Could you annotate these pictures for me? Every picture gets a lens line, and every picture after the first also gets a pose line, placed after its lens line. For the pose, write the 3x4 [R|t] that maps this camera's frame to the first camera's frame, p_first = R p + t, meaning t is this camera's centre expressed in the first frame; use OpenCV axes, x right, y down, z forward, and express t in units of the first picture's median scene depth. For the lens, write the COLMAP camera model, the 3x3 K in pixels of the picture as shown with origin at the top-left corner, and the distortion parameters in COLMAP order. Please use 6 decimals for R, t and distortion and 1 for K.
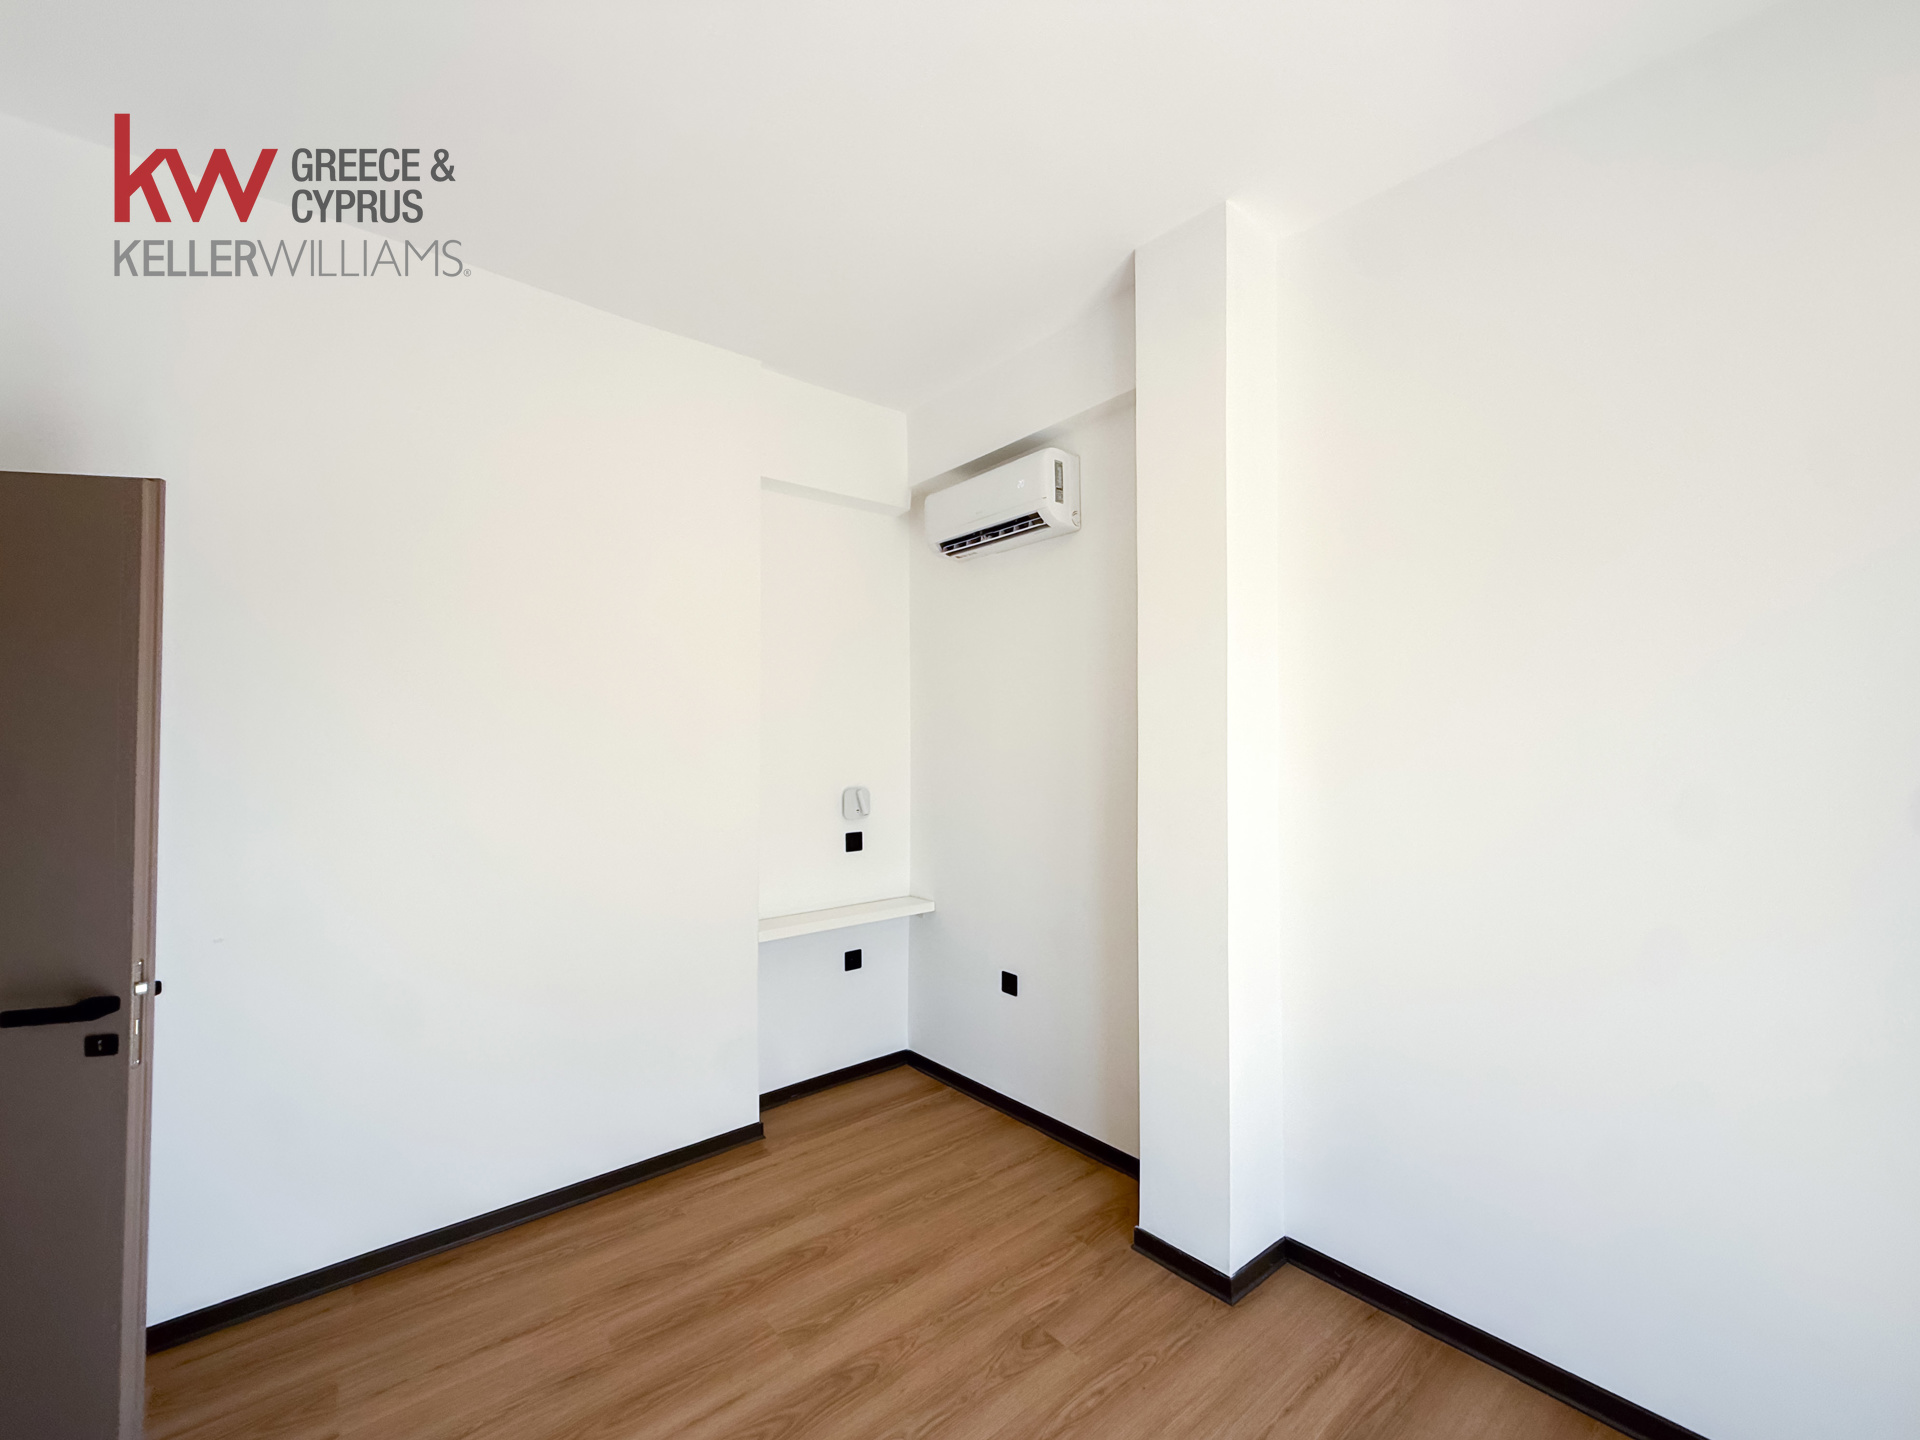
lens RADIAL K [[767.9, 0, 954.8], [0, 767.9, 717.8], [0, 0, 1]] dist [-0.001389, 0.000319]
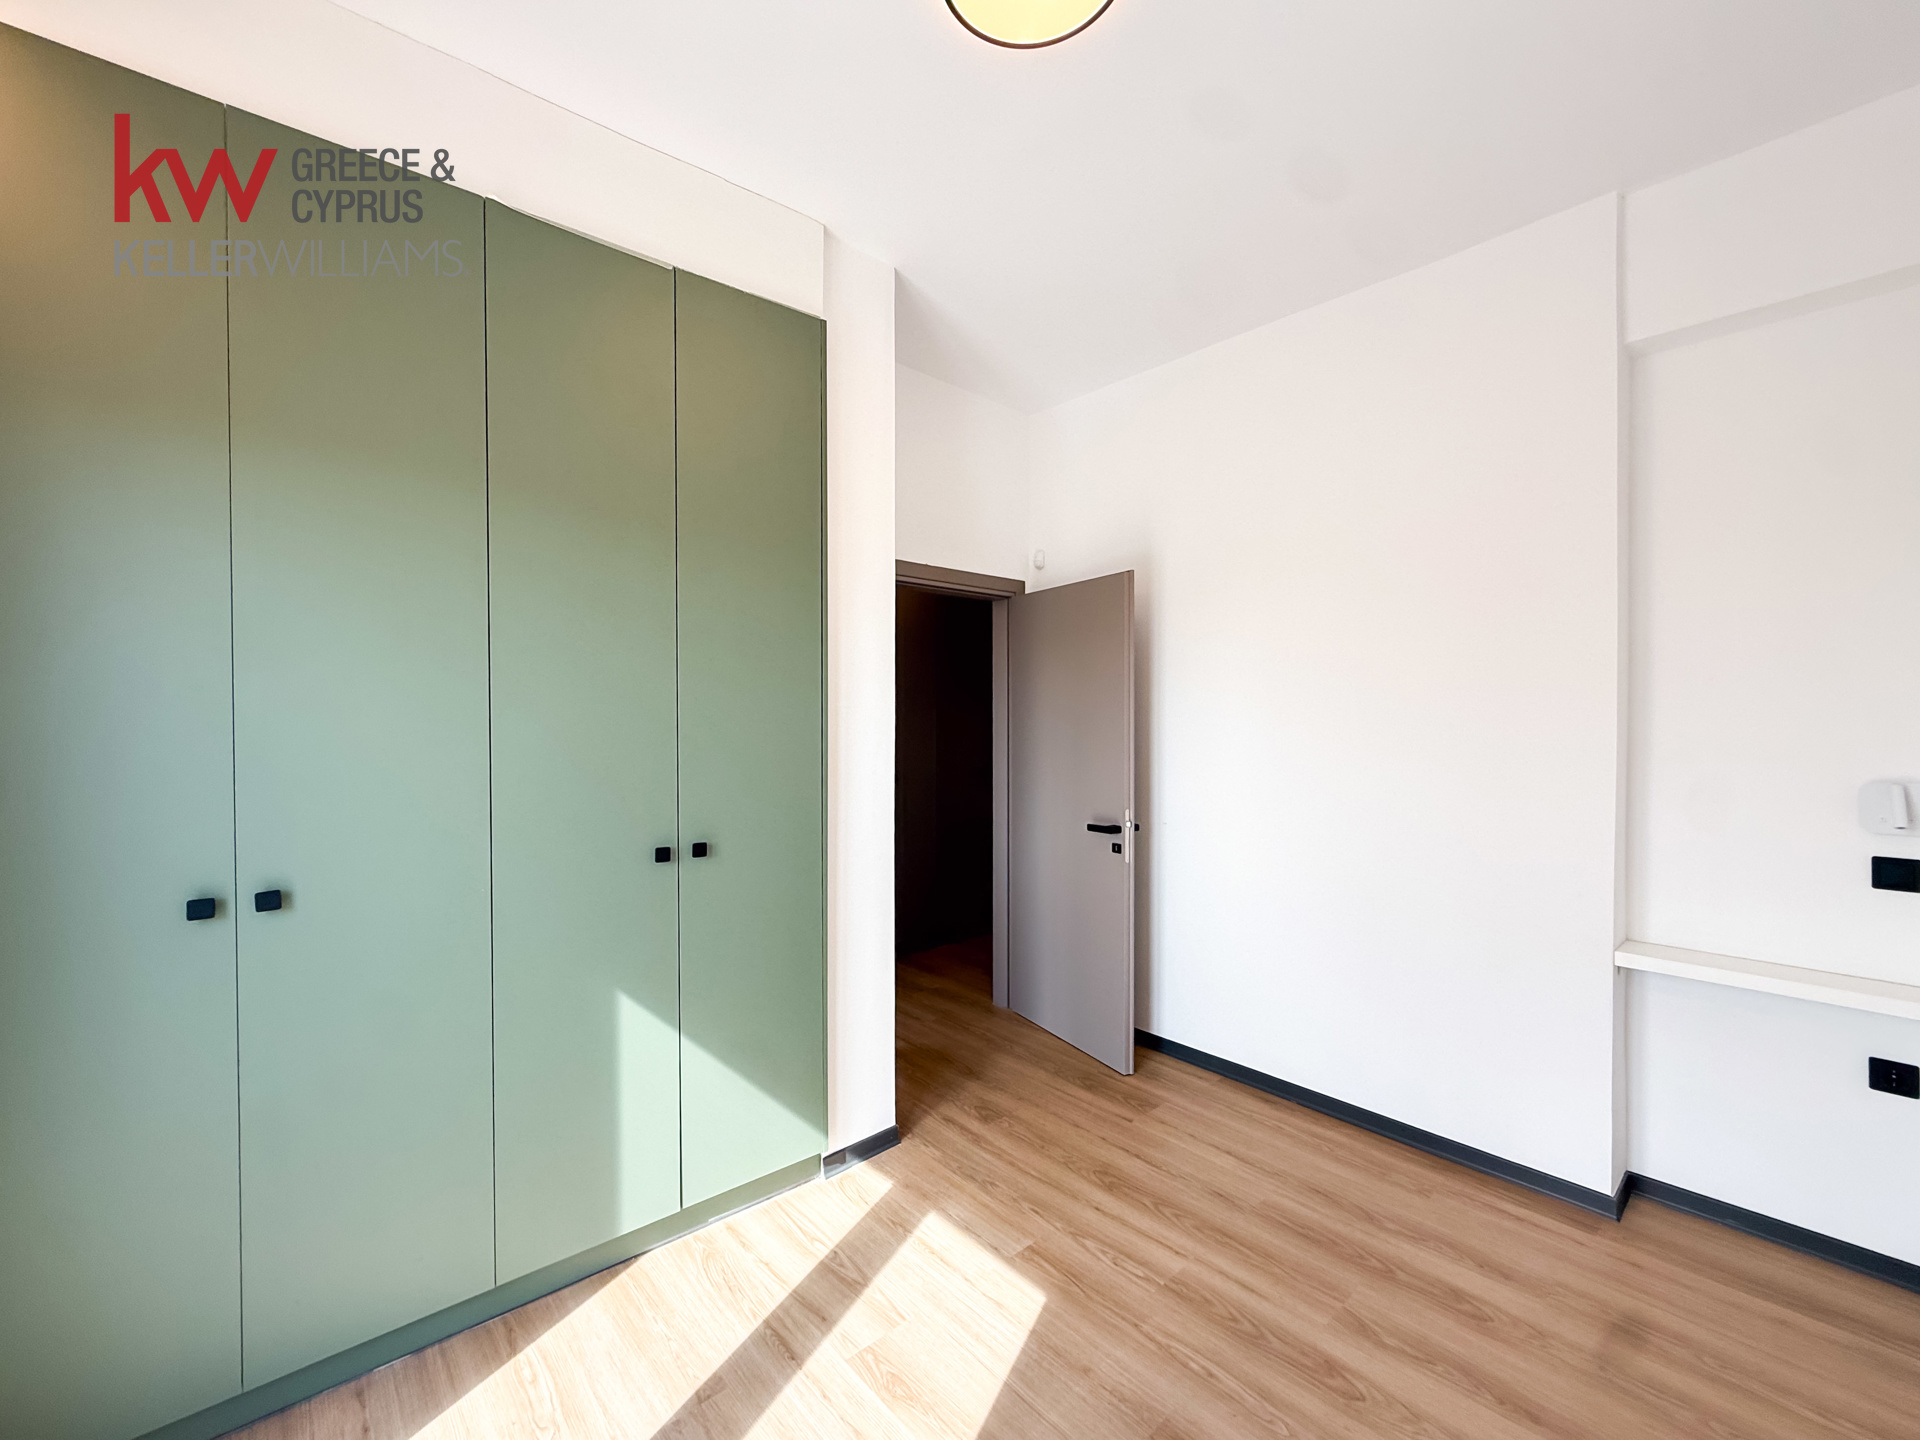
lens RADIAL K [[767.9, 0, 959.1], [0, 767.9, 731.4], [0, 0, 1]] dist [-0.001389, 0.000319]
pose [[0.064588, 0.025419, -0.997588, 0.619911], [0.028408, 0.999224, 0.027300, 0.025978], [0.997508, -0.030103, 0.063816, 0.418079]]
